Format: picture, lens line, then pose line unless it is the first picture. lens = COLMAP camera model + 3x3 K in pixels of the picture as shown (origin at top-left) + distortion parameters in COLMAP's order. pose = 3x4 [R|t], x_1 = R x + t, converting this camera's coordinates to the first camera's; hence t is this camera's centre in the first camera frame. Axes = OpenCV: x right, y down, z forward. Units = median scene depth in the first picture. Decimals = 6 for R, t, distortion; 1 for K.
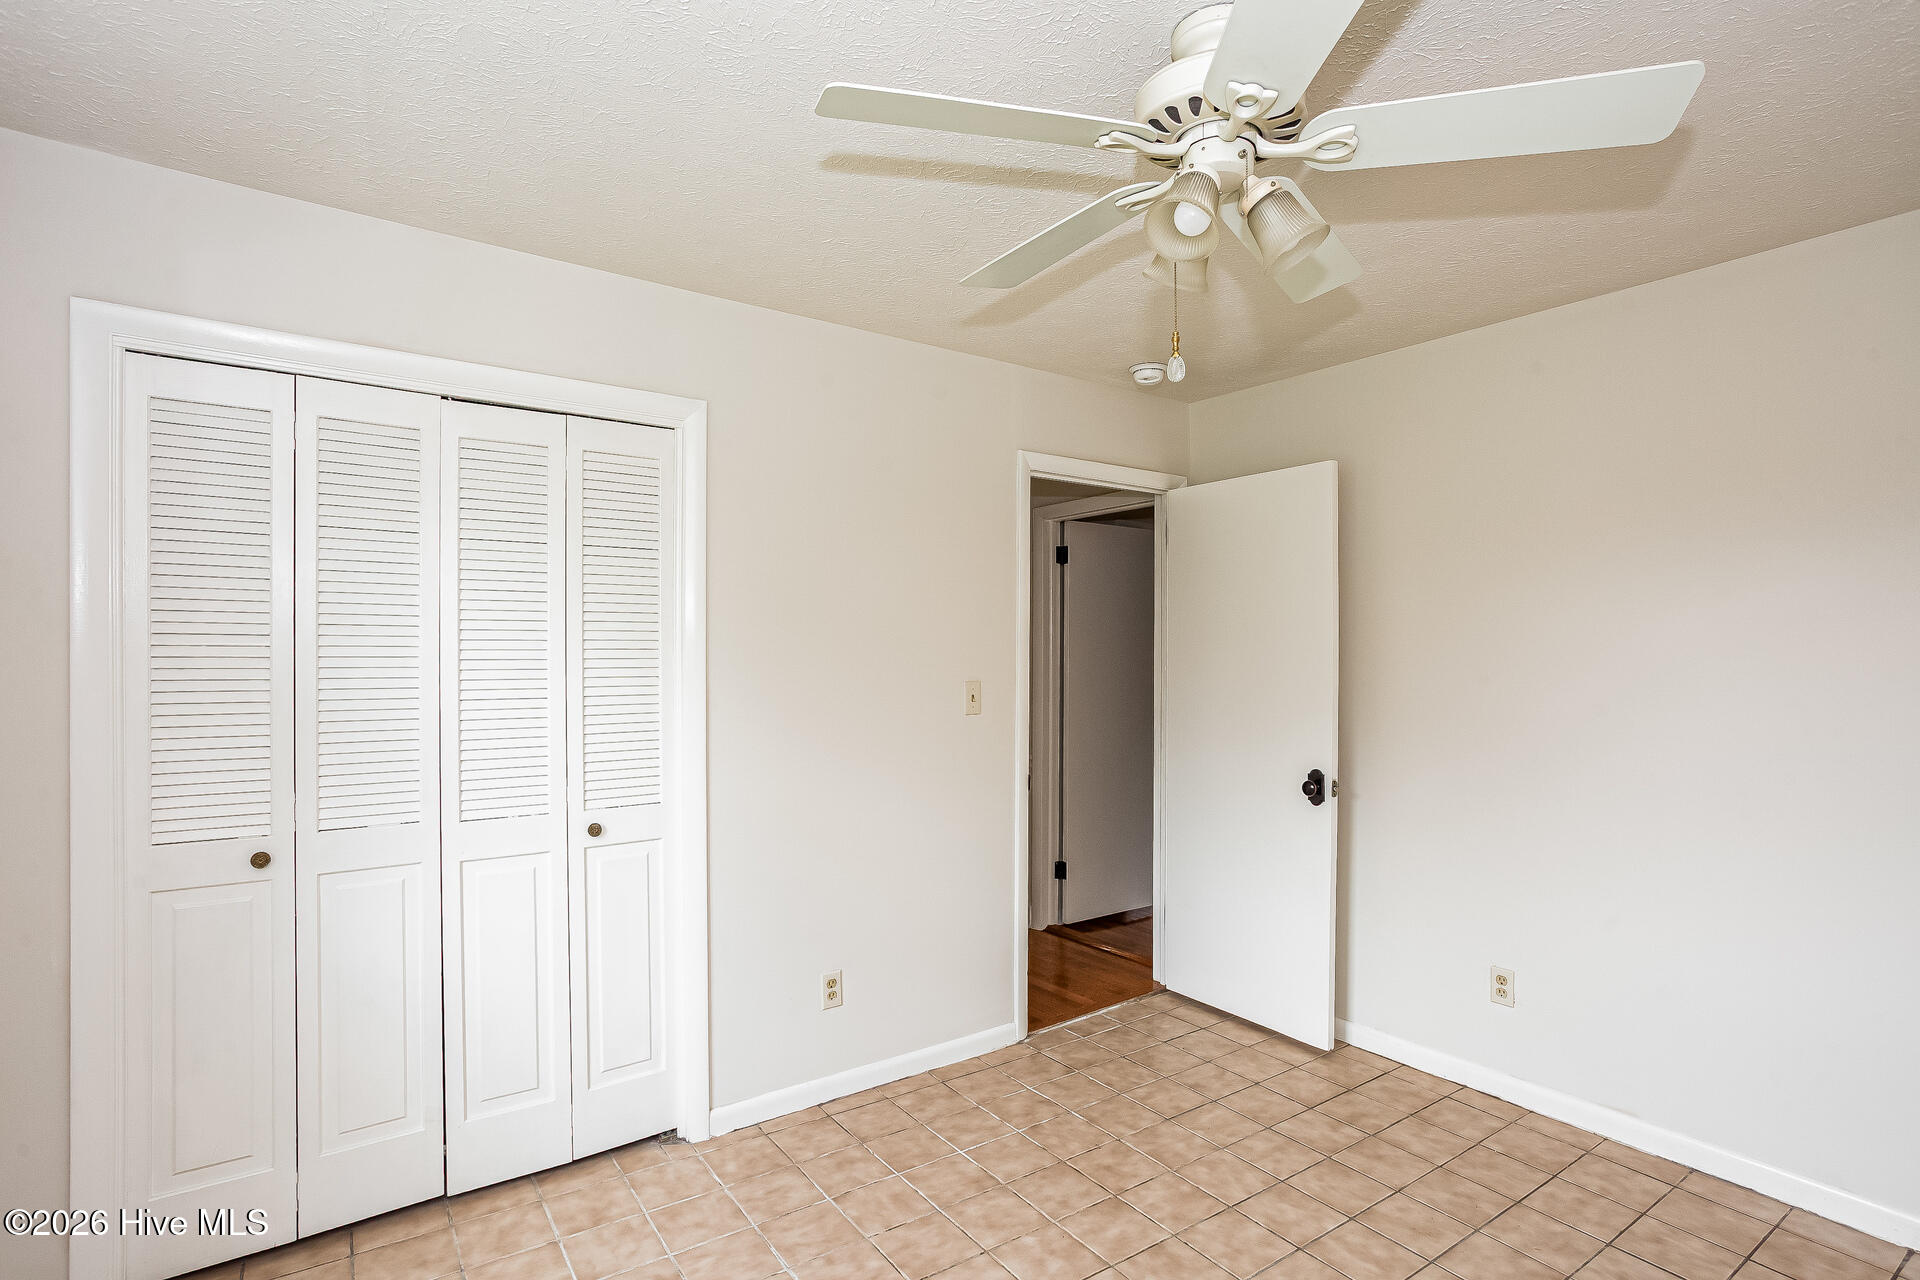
lens RADIAL K [[938.8, 0, 943.9], [0, 938.8, 653.2], [0, 0, 1]] dist [-0.027692, 0.013494]
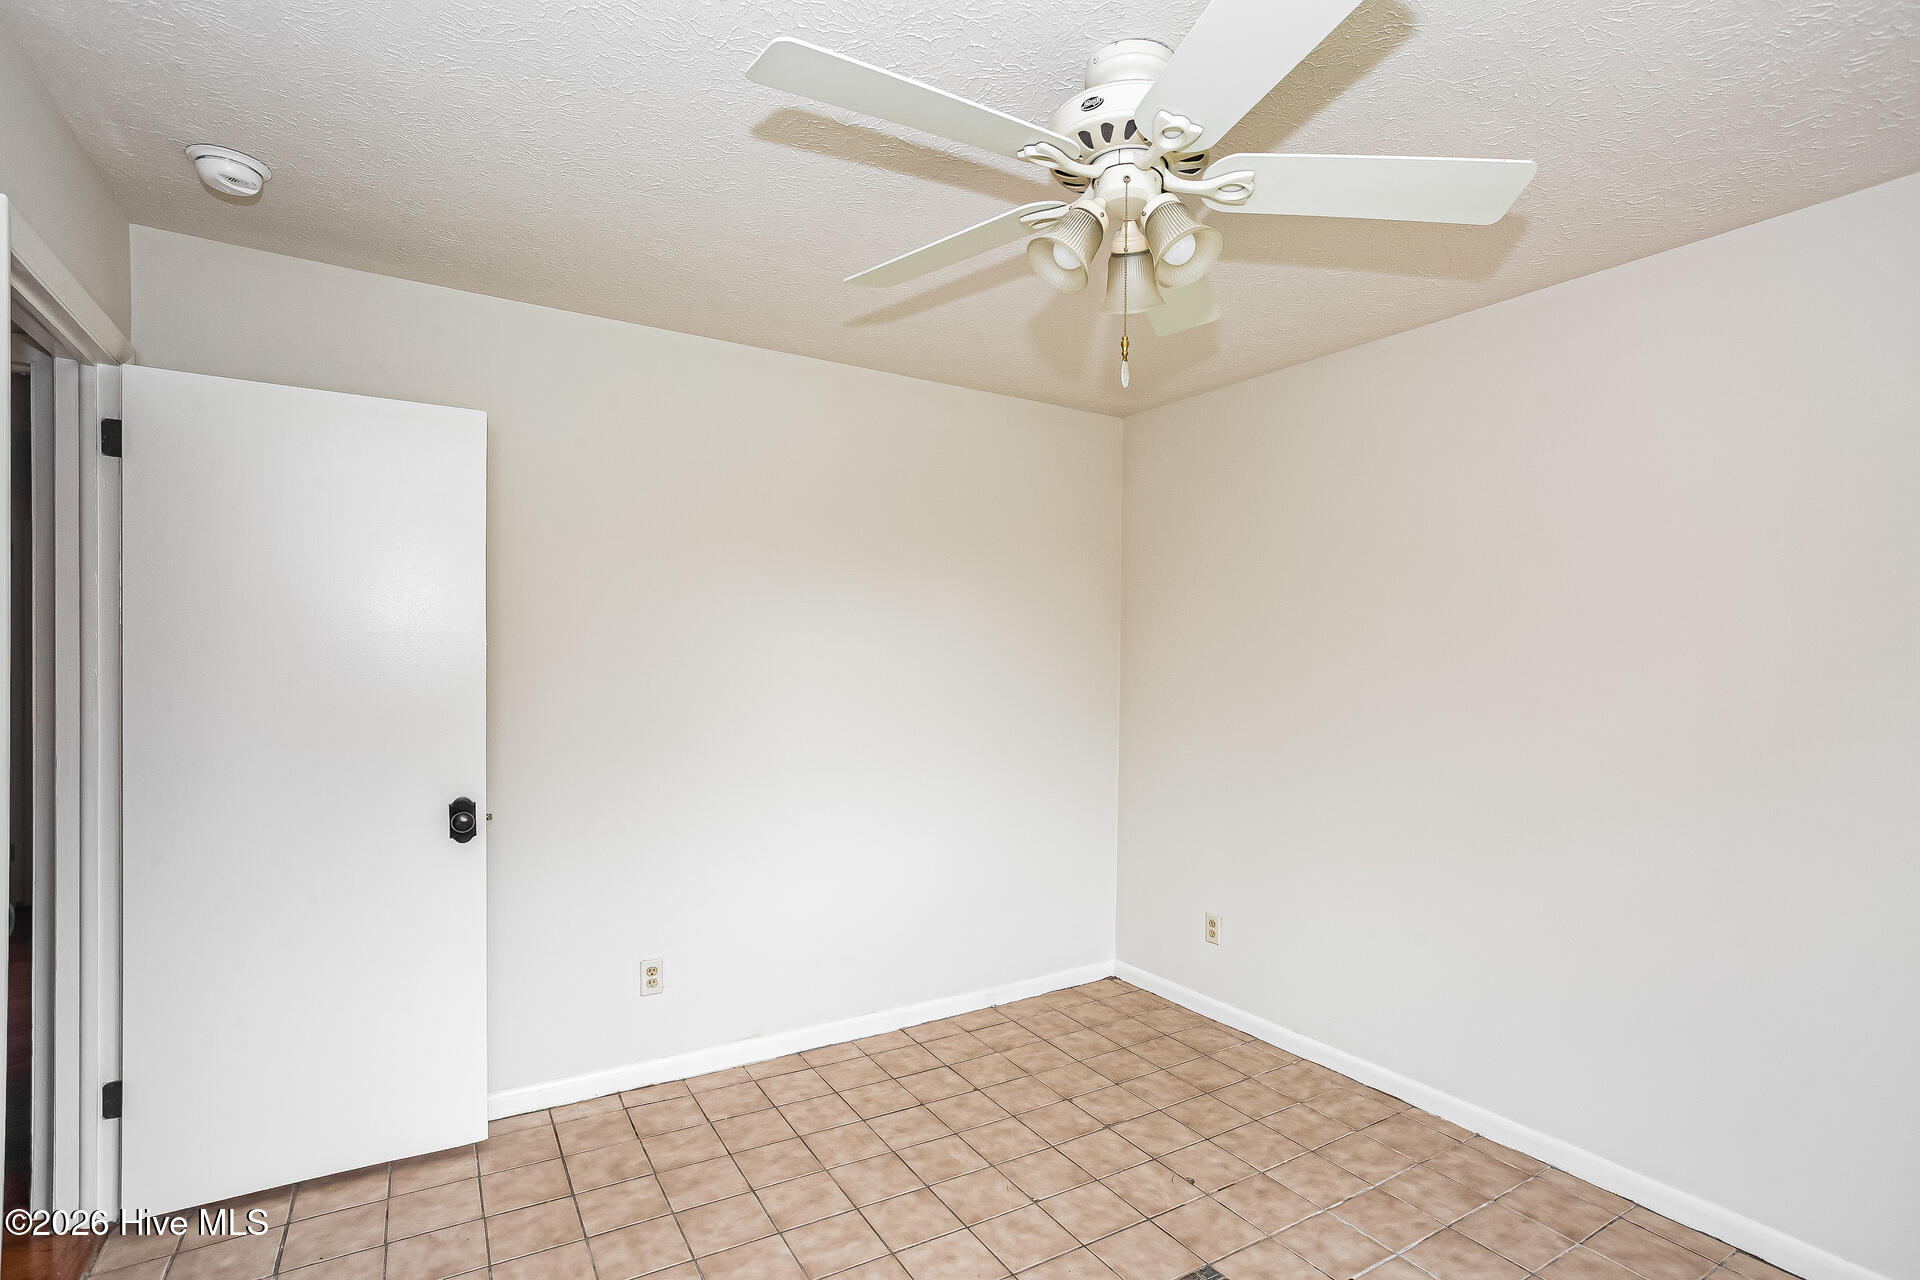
lens RADIAL K [[938.8, 0, 962.7], [0, 938.8, 657.7], [0, 0, 1]] dist [-0.027692, 0.013494]
pose [[0.041509, 0.008470, 0.999102, -0.453260], [-0.013999, 0.999871, -0.007894, 0.008377], [-0.999040, -0.013659, 0.041622, 0.658263]]
